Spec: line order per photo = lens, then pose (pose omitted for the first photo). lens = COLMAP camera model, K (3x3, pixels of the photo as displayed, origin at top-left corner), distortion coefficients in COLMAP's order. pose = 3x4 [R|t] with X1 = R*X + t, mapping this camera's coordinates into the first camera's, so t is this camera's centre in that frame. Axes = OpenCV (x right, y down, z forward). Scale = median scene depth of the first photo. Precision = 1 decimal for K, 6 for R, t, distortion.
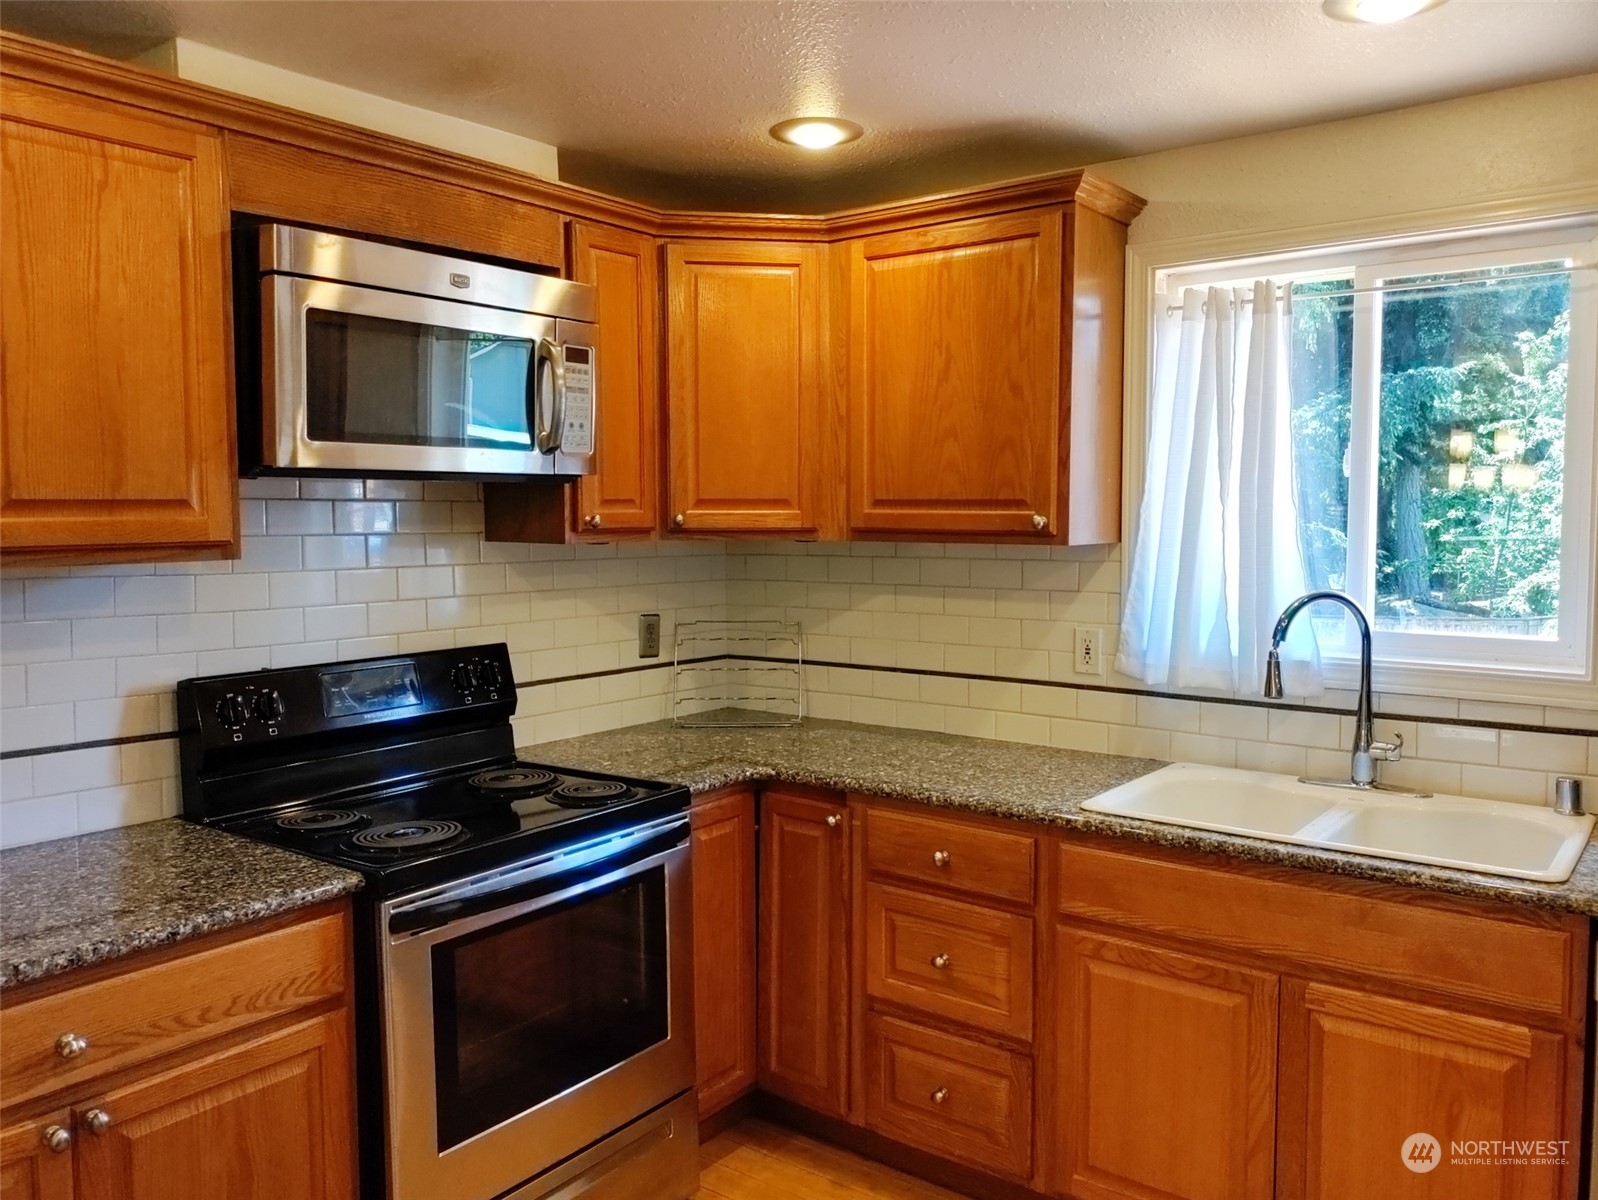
lens RADIAL K [[1242.4, 0, 820.9], [0, 1242.4, 582.7], [0, 0, 1]] dist [0.052539, -0.088071]
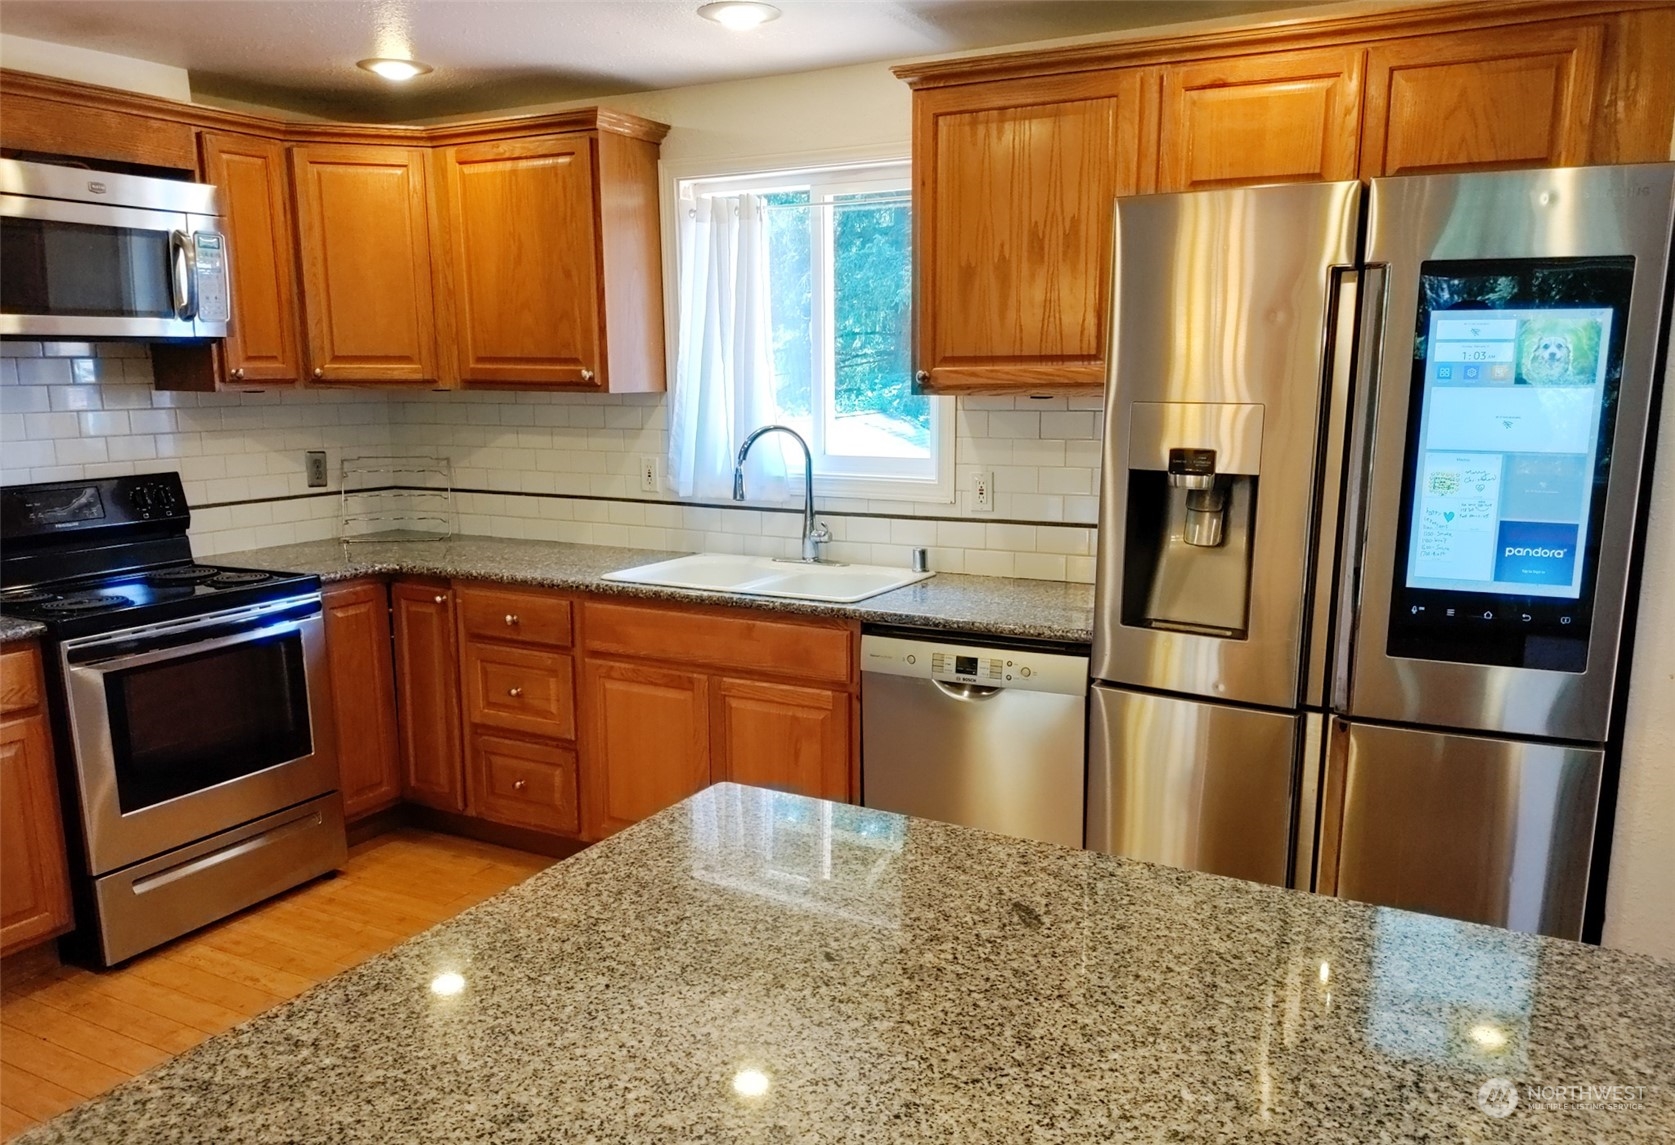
lens RADIAL K [[1254.8, 0, 846.2], [0, 1254.8, 612.8], [0, 0, 1]] dist [0.030979, -0.050815]
pose [[0.987525, -0.029236, 0.154726, 0.235909], [0.007894, 0.990568, 0.136791, 0.022468], [-0.157265, -0.133863, 0.978442, -0.413218]]
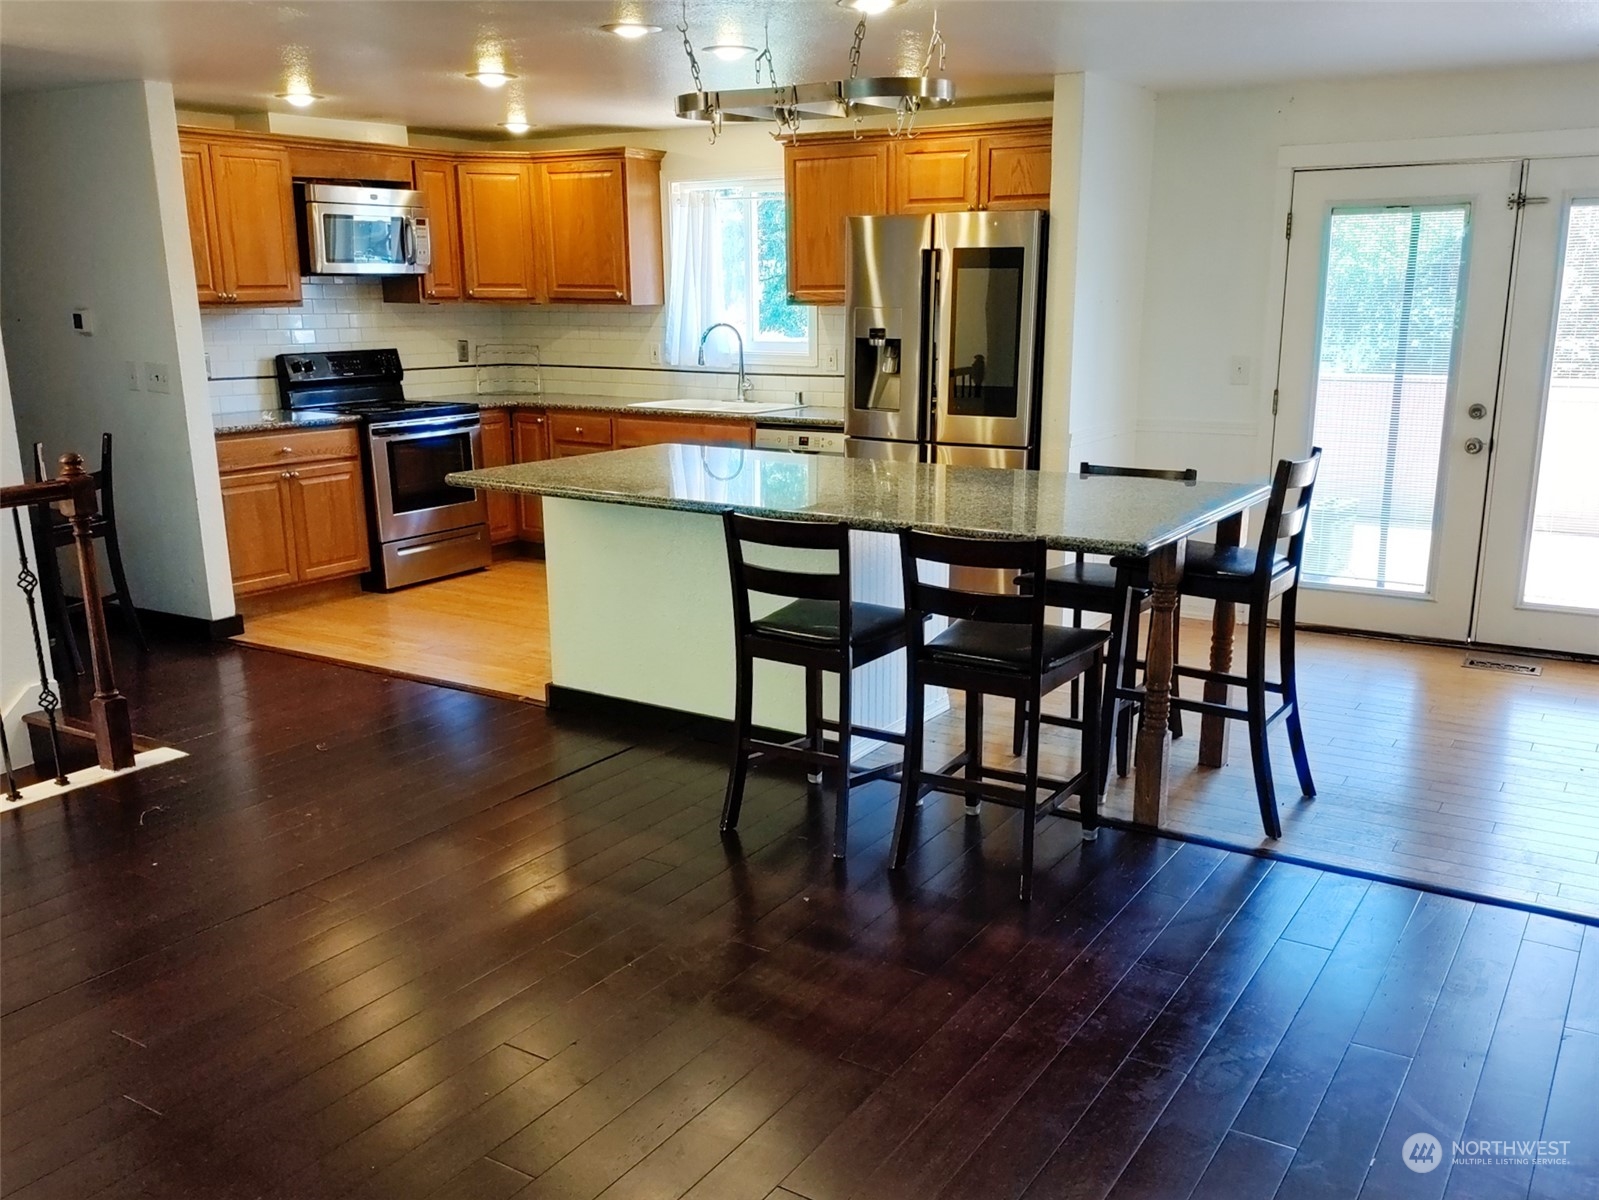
lens RADIAL K [[1243.2, 0, 791.7], [0, 1243.2, 638.4], [0, 0, 1]] dist [0.052539, -0.088071]
pose [[0.995983, -0.022203, 0.086742, 0.286106], [0.003005, 0.976510, 0.215451, 0.082959], [-0.089488, -0.214325, 0.972654, -1.560826]]
